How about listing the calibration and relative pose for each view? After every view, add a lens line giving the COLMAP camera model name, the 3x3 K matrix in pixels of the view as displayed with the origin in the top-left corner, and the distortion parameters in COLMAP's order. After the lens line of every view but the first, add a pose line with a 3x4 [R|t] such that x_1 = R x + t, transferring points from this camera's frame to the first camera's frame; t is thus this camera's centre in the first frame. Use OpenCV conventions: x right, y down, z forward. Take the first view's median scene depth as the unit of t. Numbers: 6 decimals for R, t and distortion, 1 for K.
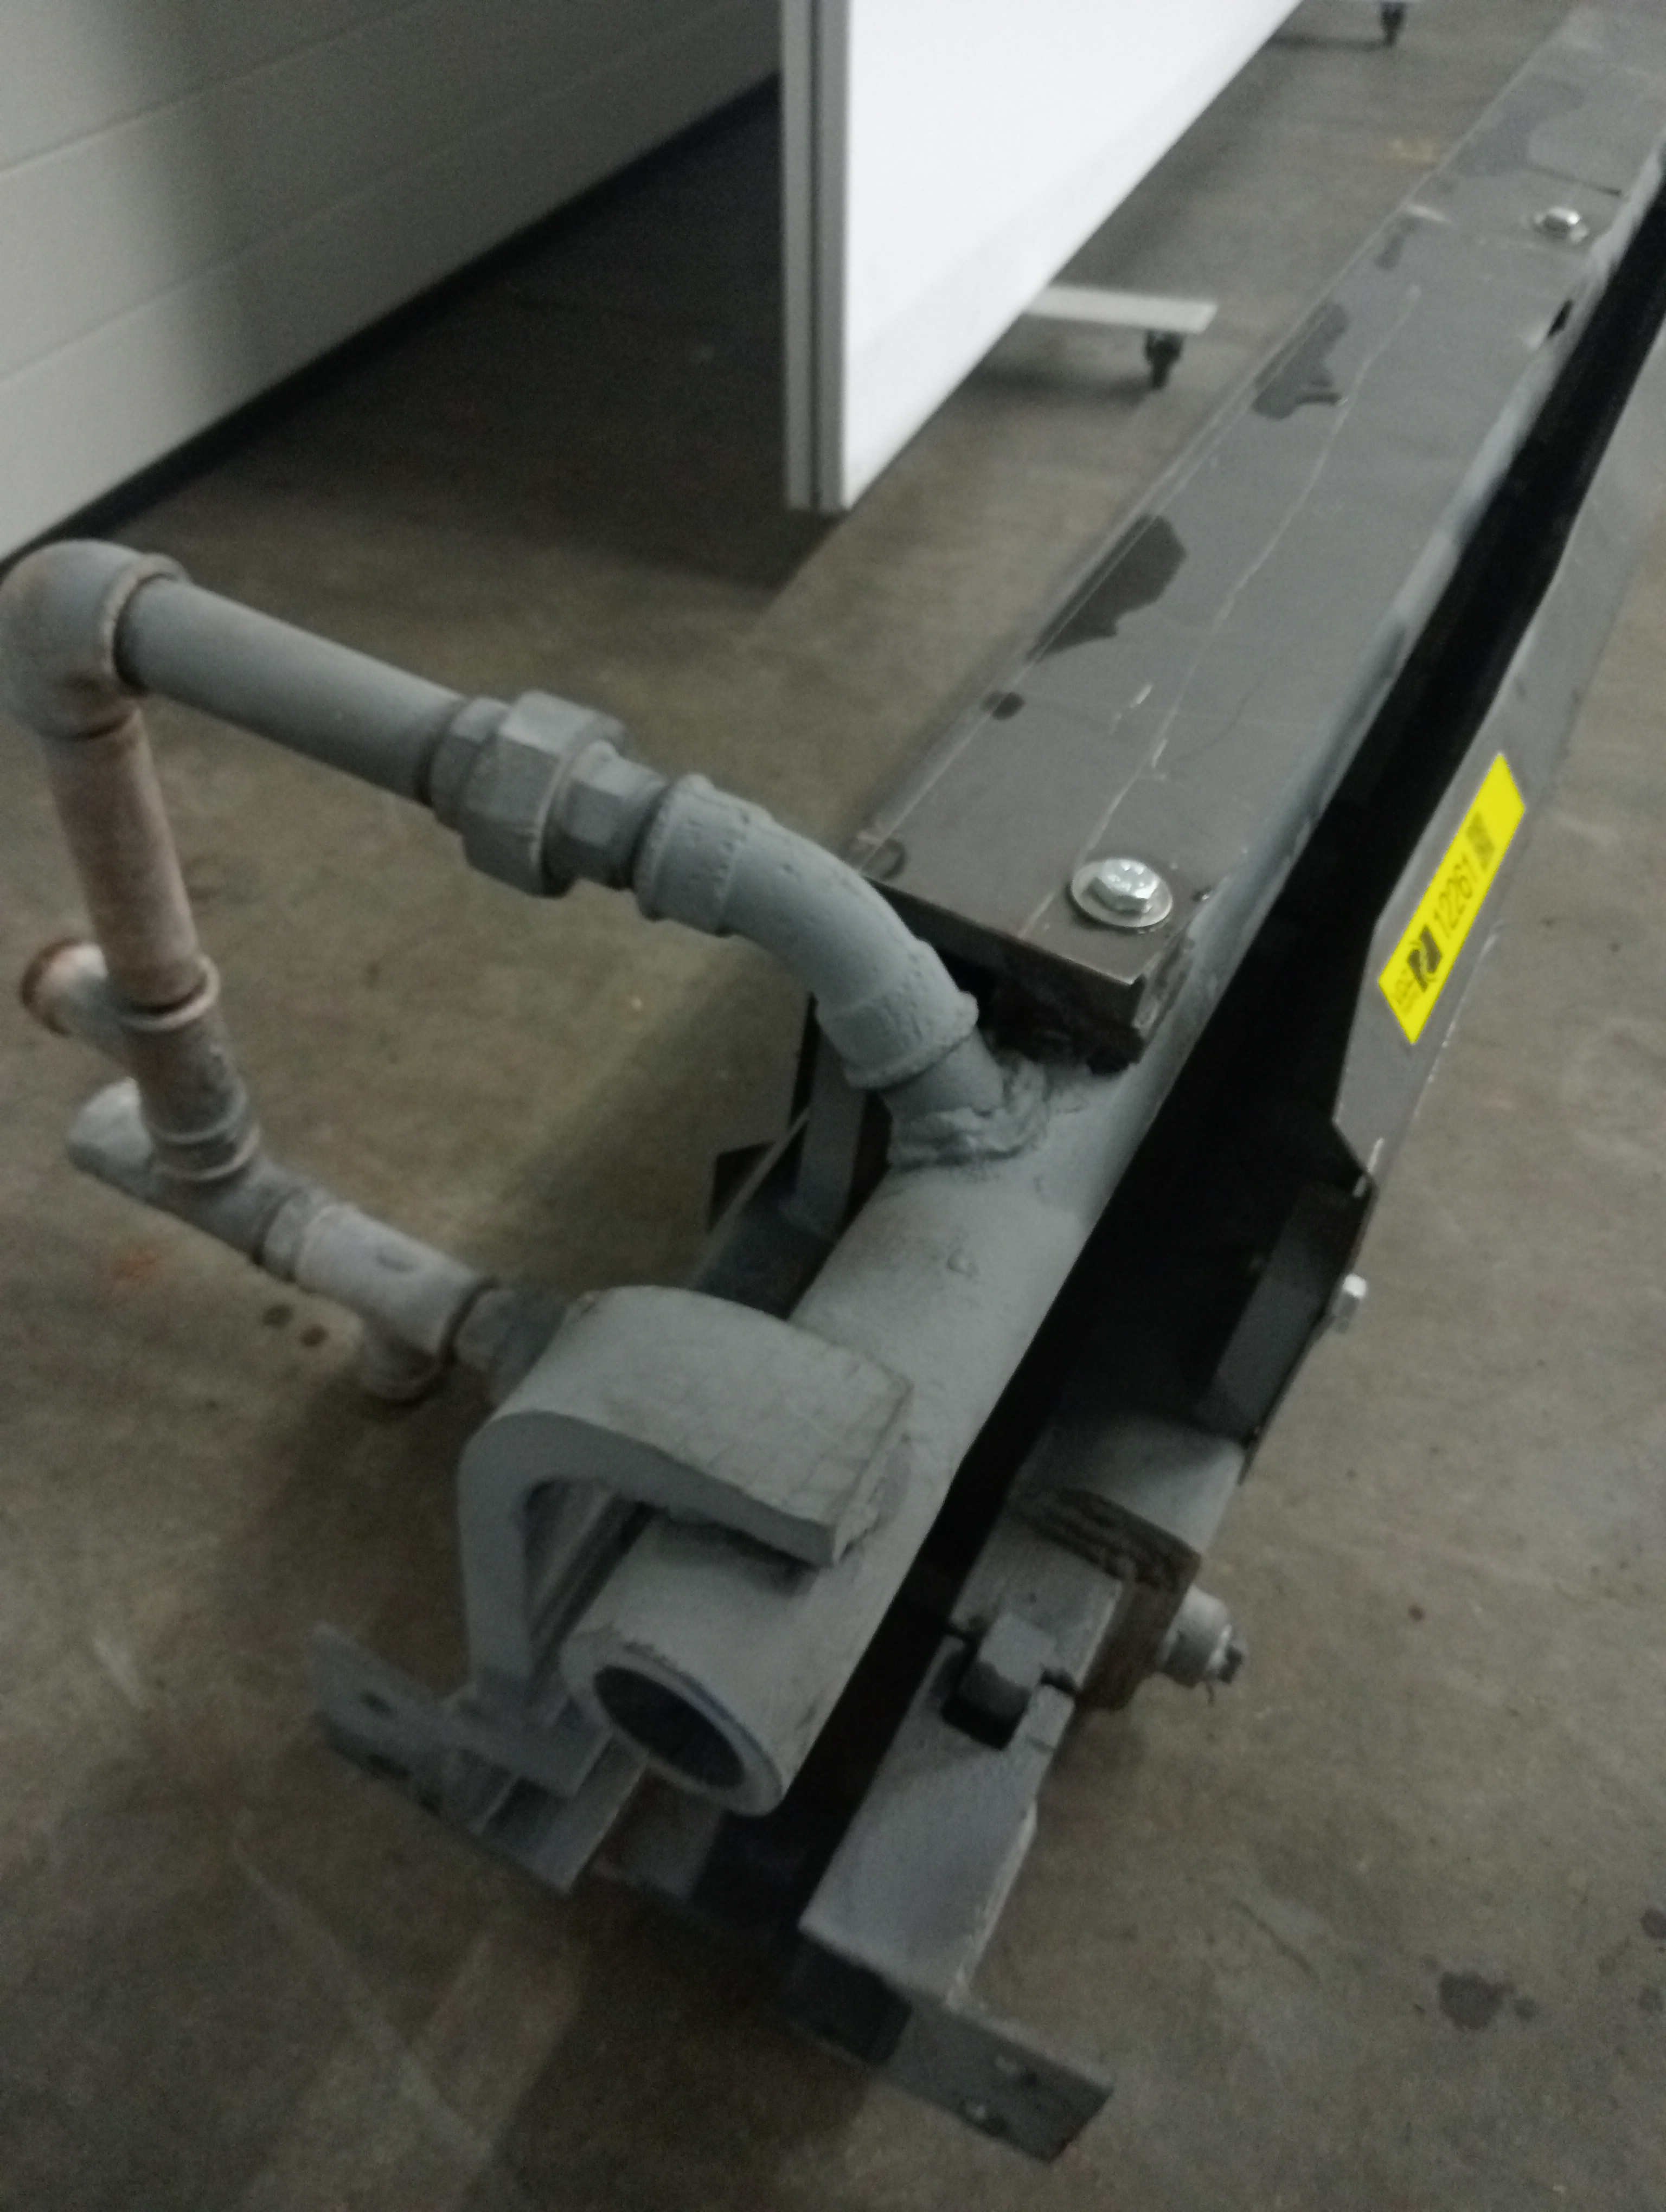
lens RADIAL K [[1770.8, 0, 846.4], [0, 1770.8, 1067.4], [0, 0, 1]] dist [0.099354, -0.223191]
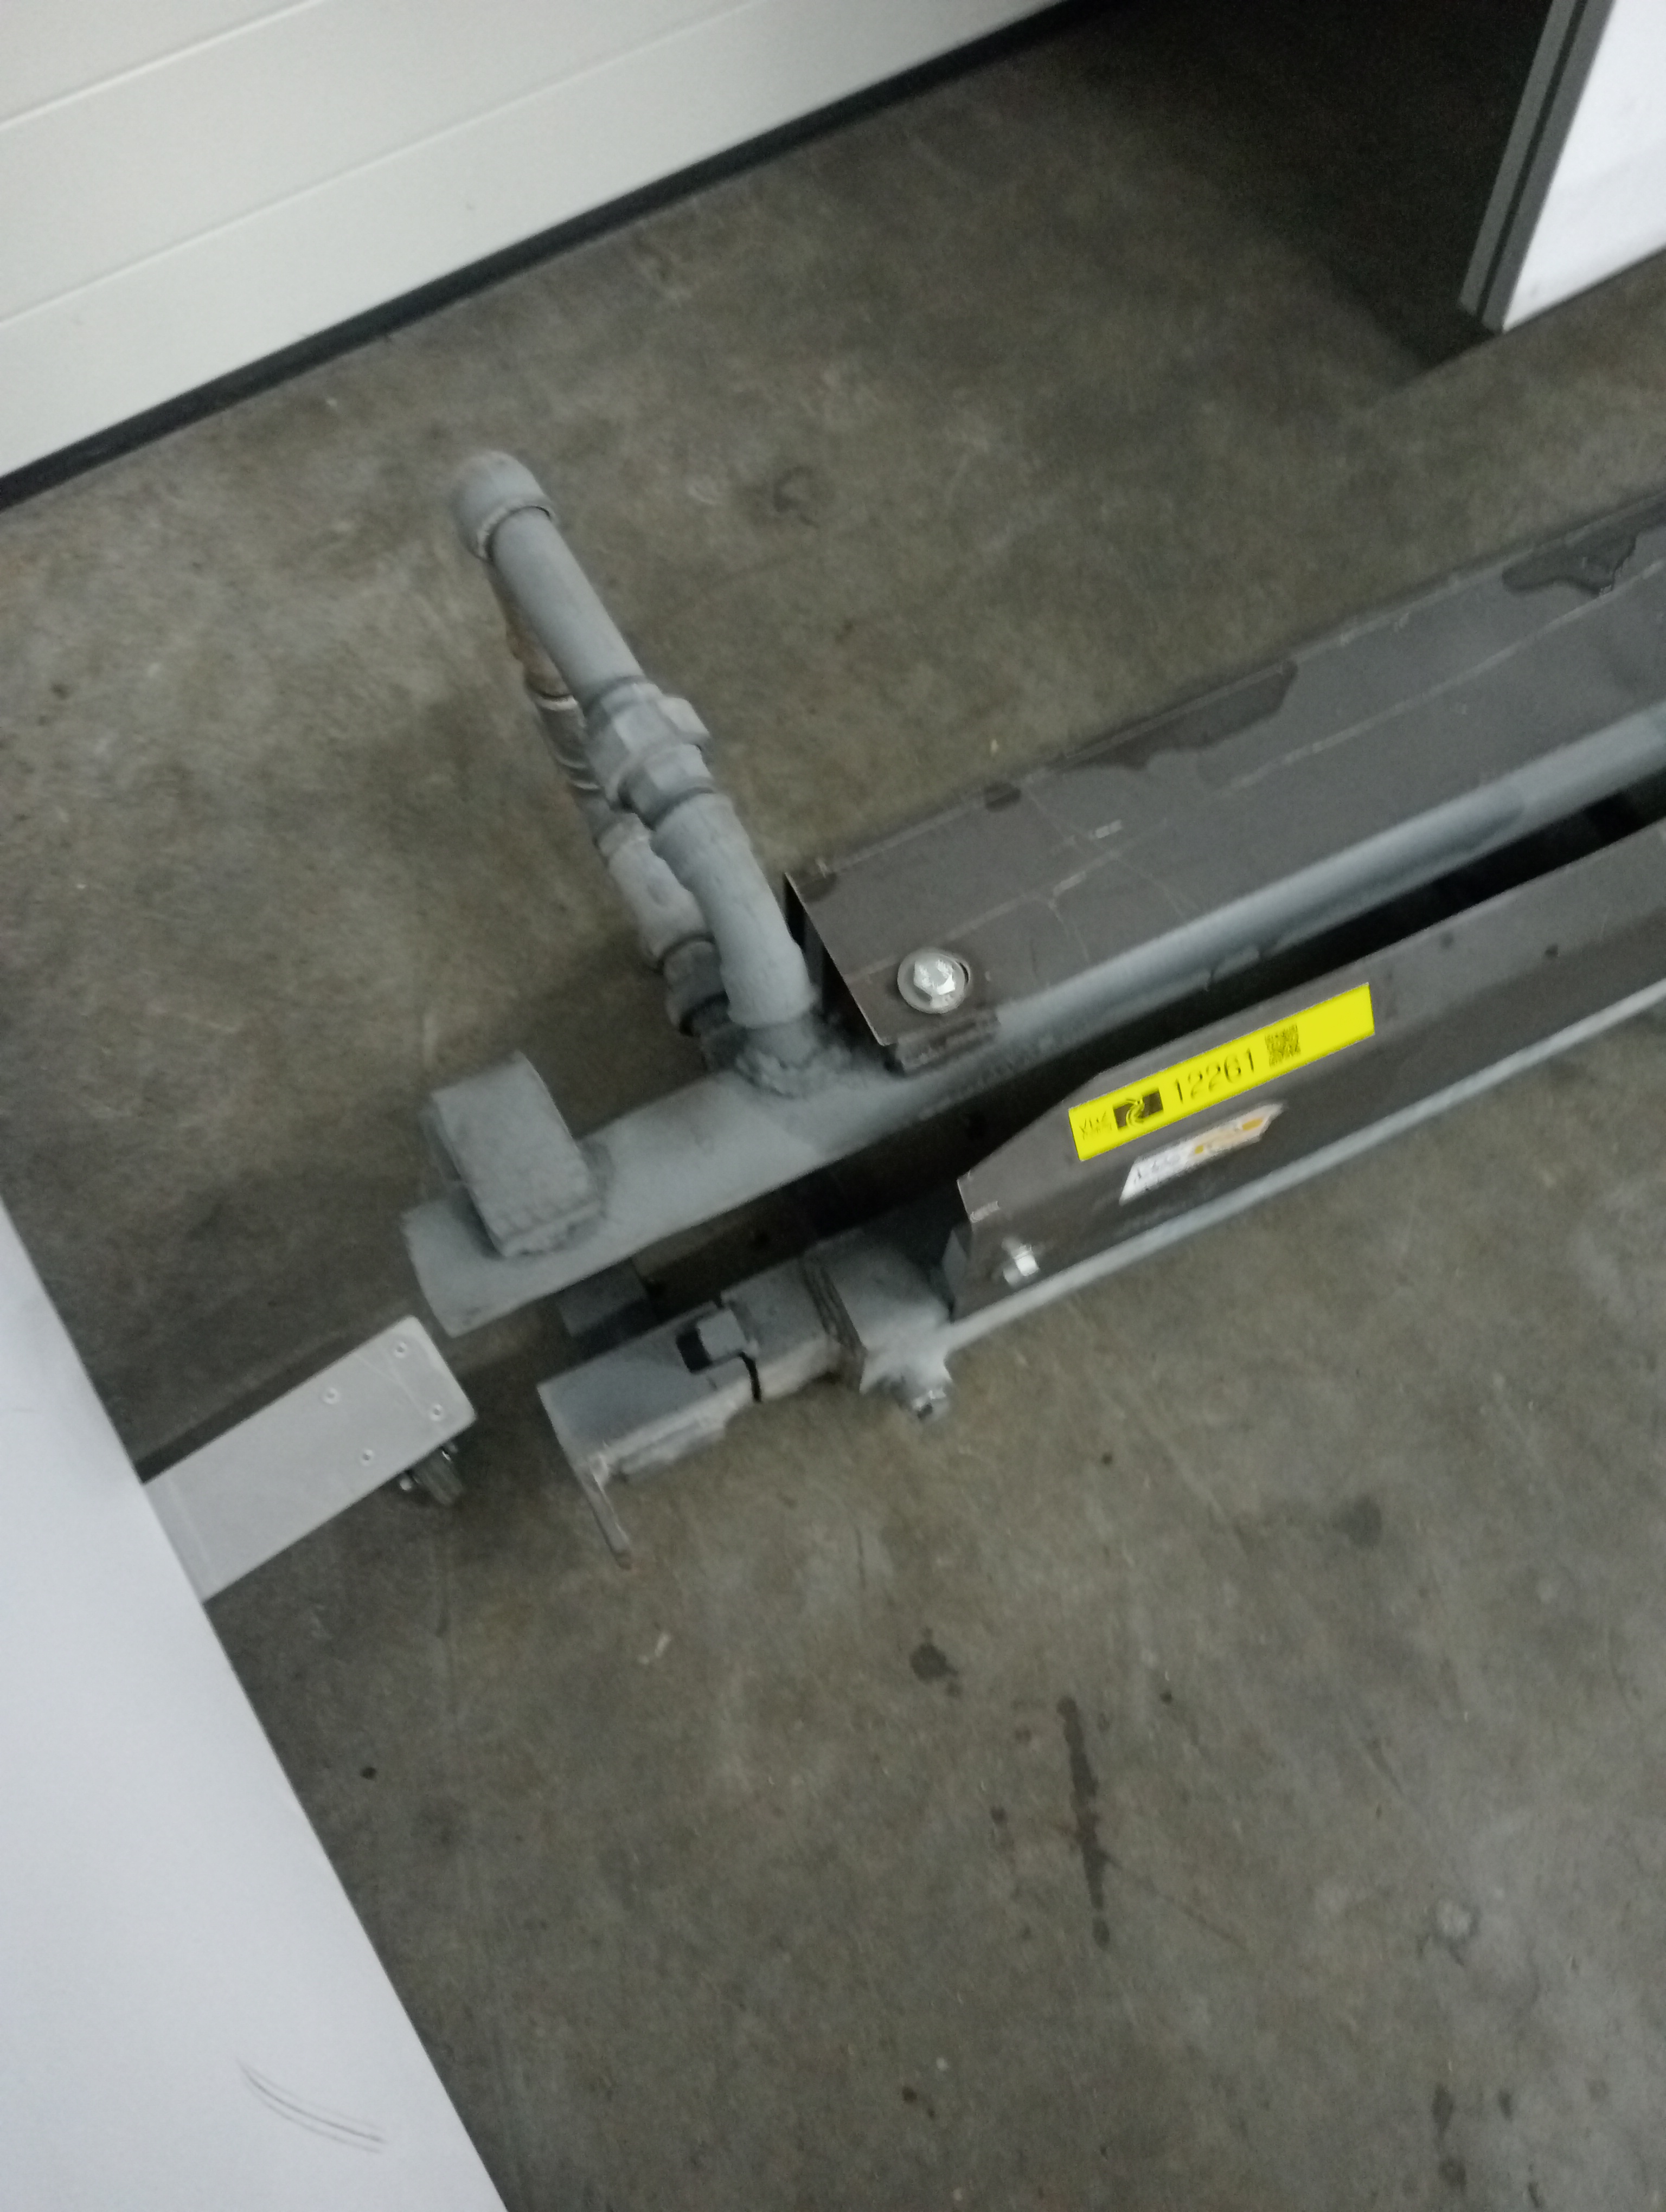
lens RADIAL K [[1770.8, 0, 846.4], [0, 1770.8, 1067.4], [0, 0, 1]] dist [0.099354, -0.223191]
pose [[0.801776, 0.501823, -0.324544, 0.517902], [-0.360983, 0.839457, 0.406205, -0.517280], [0.476284, -0.208531, 0.854207, -0.271194]]
